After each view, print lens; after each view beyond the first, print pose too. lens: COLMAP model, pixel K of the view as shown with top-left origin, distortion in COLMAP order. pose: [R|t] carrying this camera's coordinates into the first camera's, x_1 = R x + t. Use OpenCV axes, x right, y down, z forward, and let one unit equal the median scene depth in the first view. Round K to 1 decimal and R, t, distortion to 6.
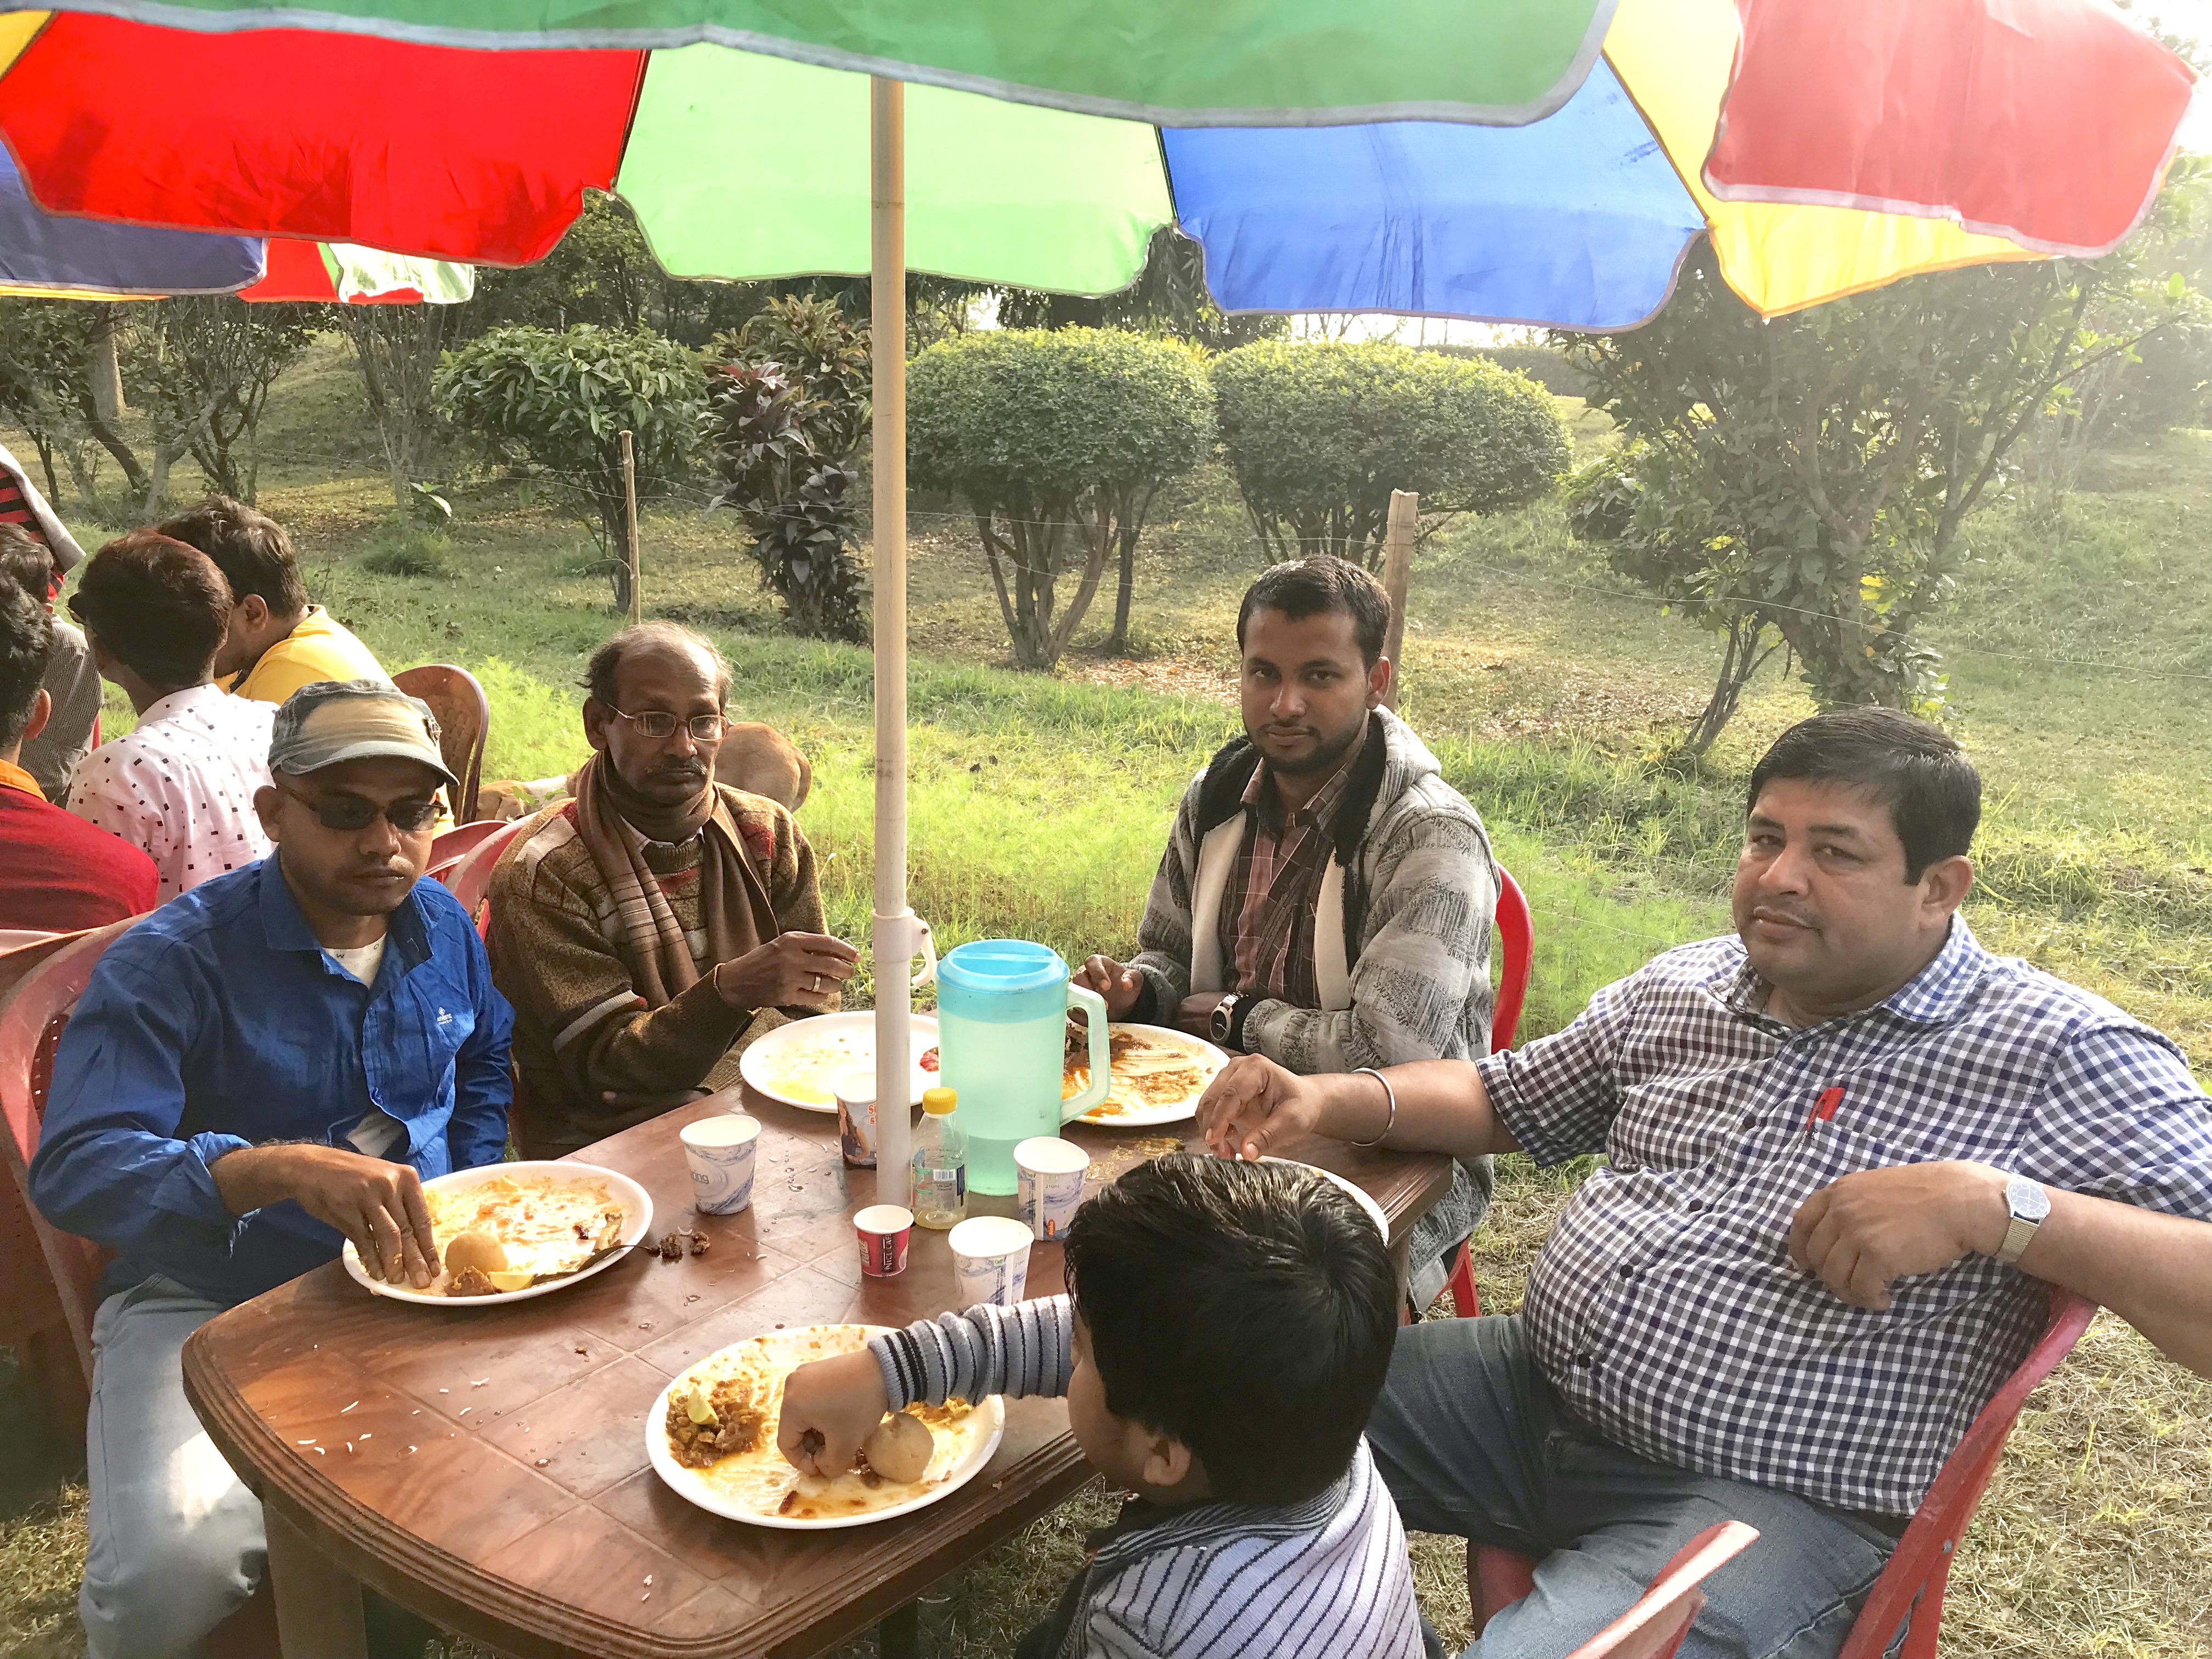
lens RADIAL K [[1864.4, 0, 1106.0], [0, 1864.4, 829.5], [0, 0, 1]] dist [-0.000922, 0.060008]
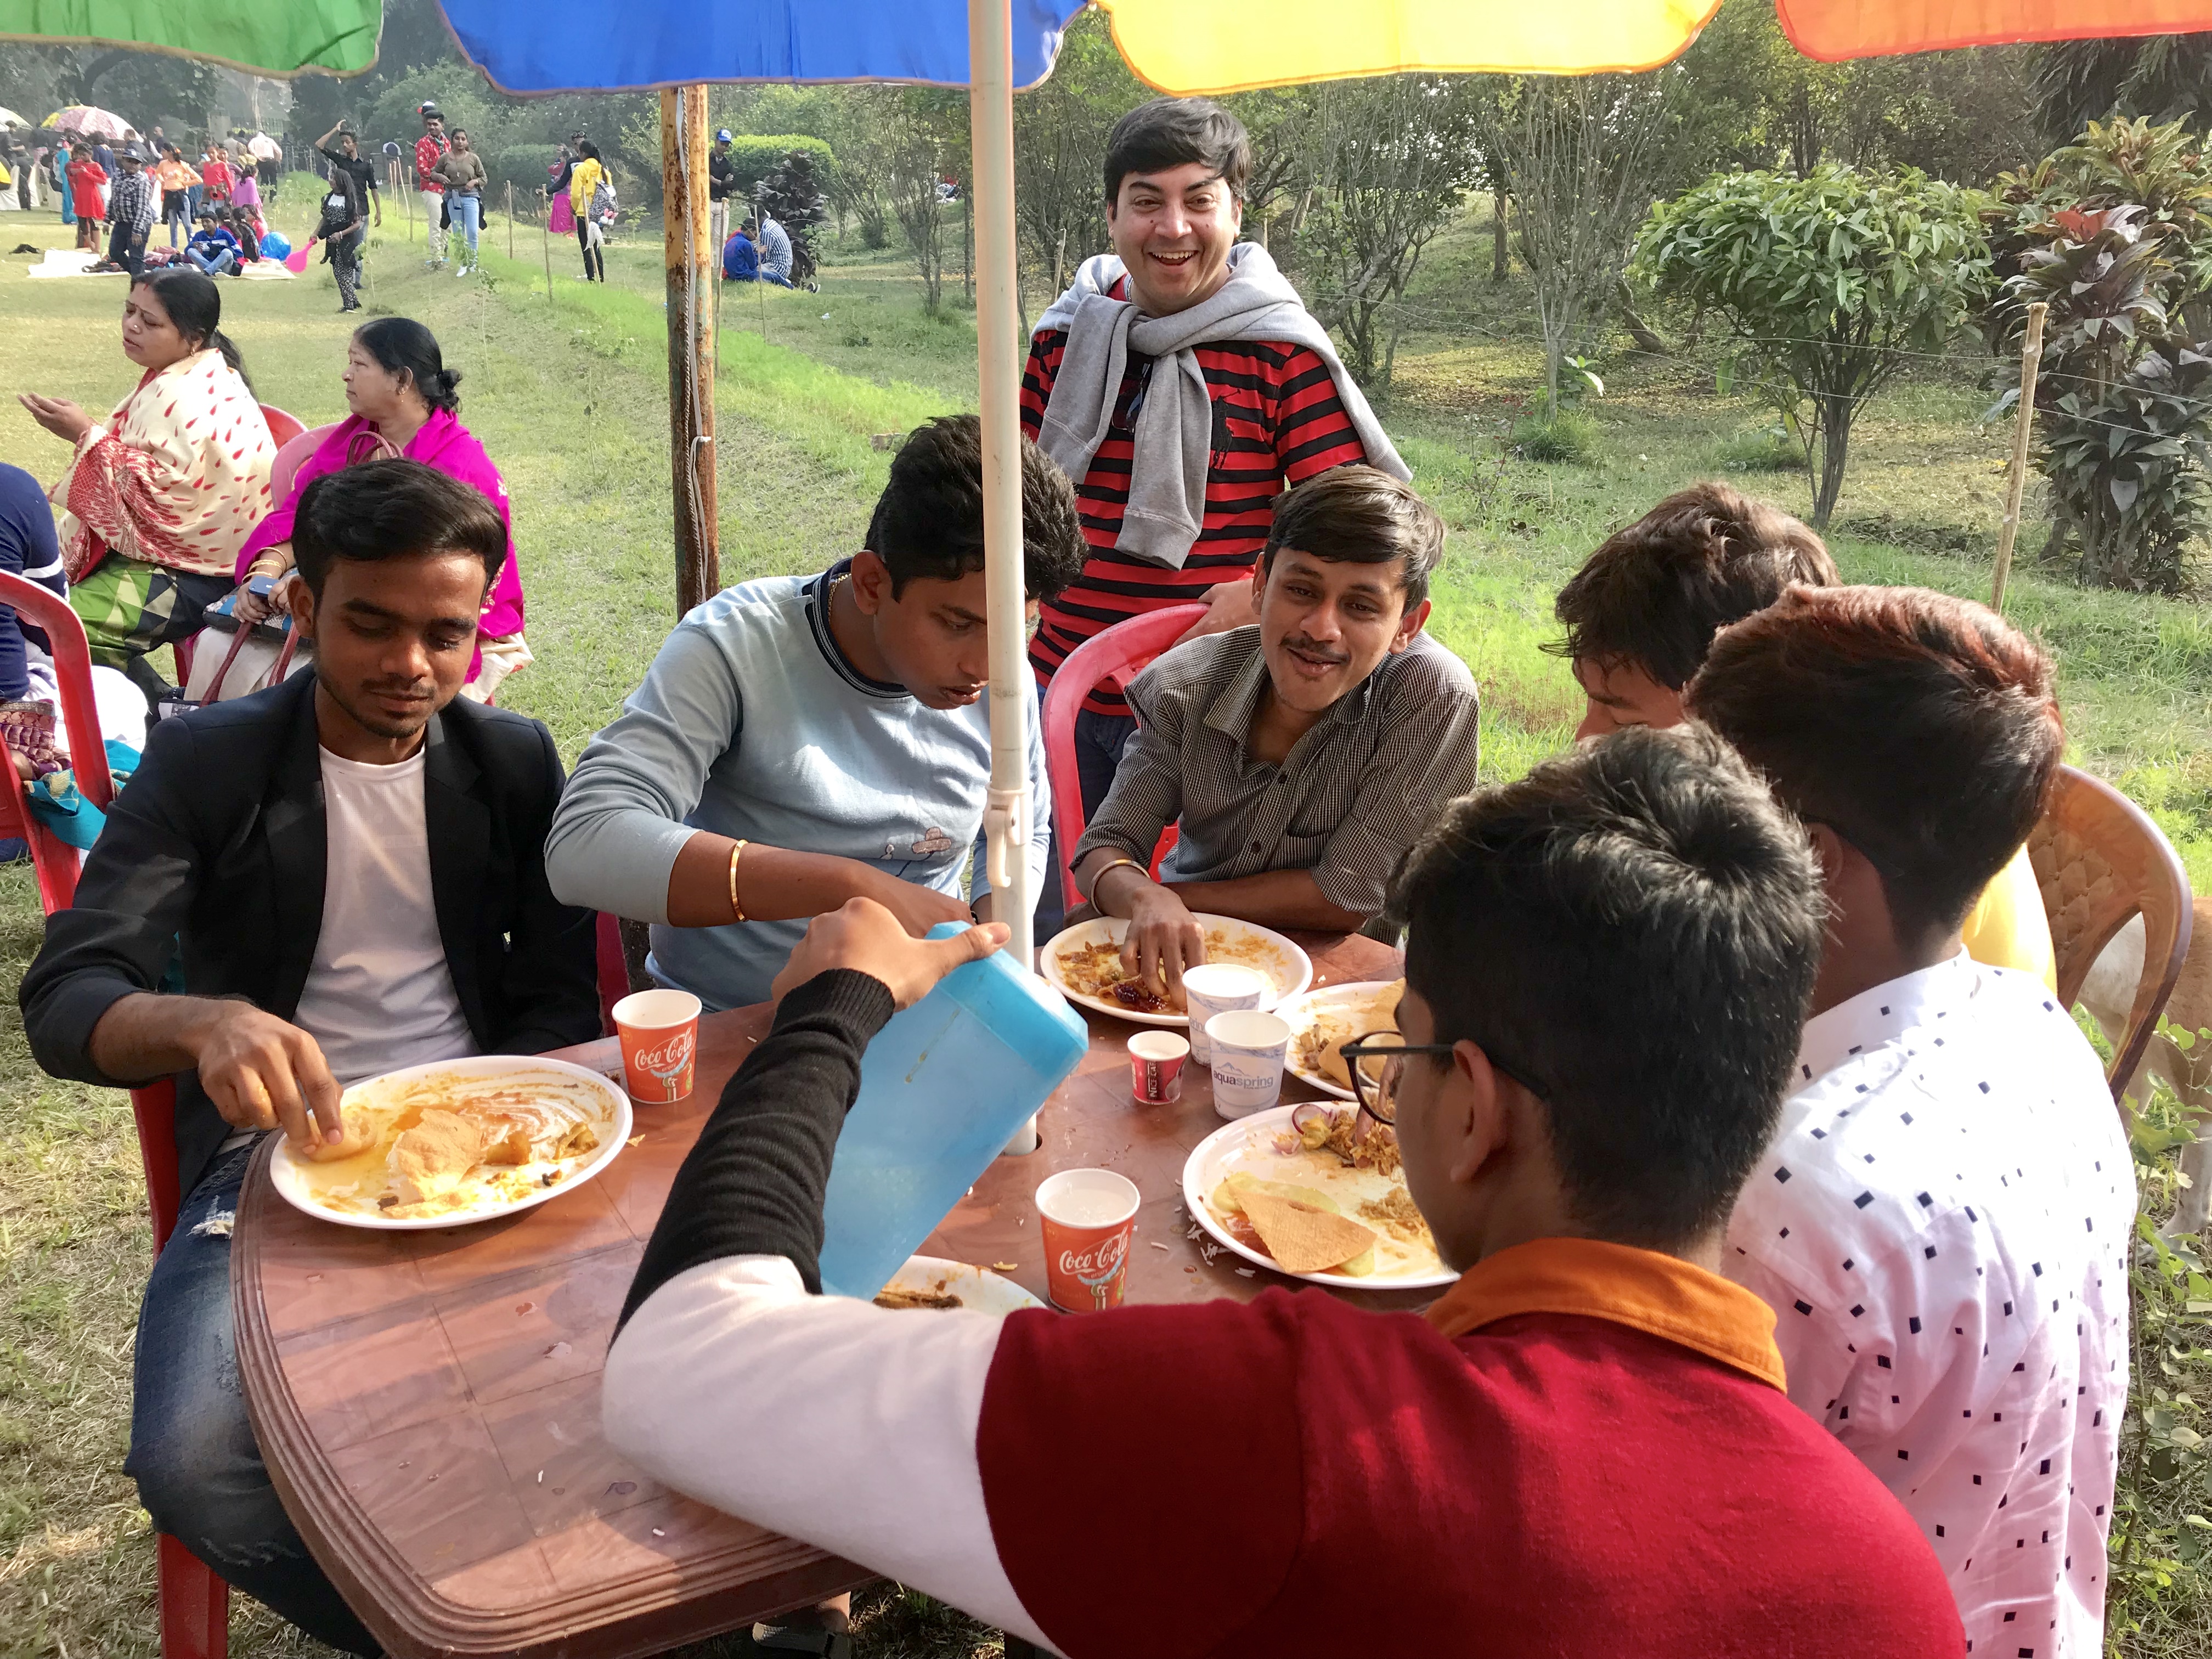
lens RADIAL K [[1864.4, 0, 1106.0], [0, 1864.4, 829.5], [0, 0, 1]] dist [-0.000922, 0.060008]
pose [[0.856390, 0.151662, -0.493553, -0.110184], [-0.118096, 0.988084, 0.098709, -0.030484], [0.502643, -0.026247, 0.864096, 0.138384]]
